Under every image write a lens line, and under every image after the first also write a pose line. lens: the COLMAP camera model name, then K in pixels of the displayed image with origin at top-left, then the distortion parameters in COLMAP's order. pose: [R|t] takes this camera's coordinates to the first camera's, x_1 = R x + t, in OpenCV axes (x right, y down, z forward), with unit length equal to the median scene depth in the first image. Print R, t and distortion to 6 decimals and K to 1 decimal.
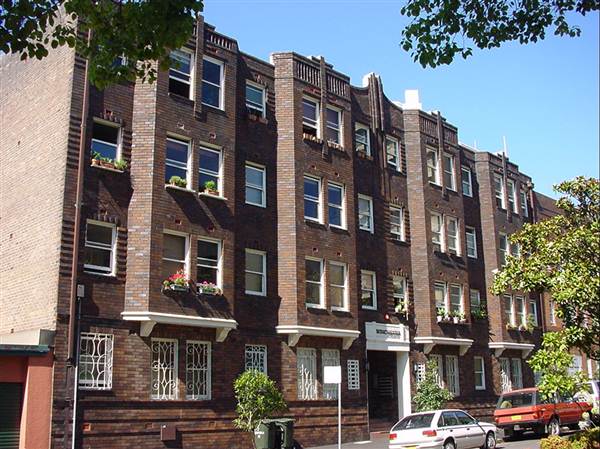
lens RADIAL K [[713.5, 0, 297.3], [0, 713.5, 225.9], [0, 0, 1]] dist [-0.126109, 0.000000]
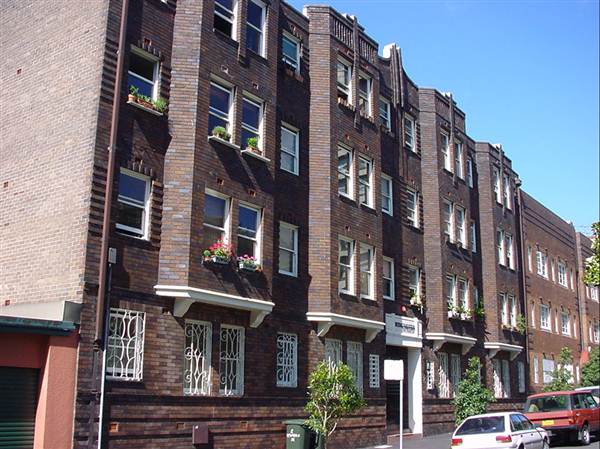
lens RADIAL K [[713.5, 0, 302.3], [0, 713.5, 221.9], [0, 0, 1]] dist [-0.126109, 0.000000]
pose [[0.984980, 0.066107, 0.159515, -0.174574], [-0.065950, 0.997803, -0.006287, 0.035064], [-0.159580, -0.004327, 0.987175, 0.137442]]
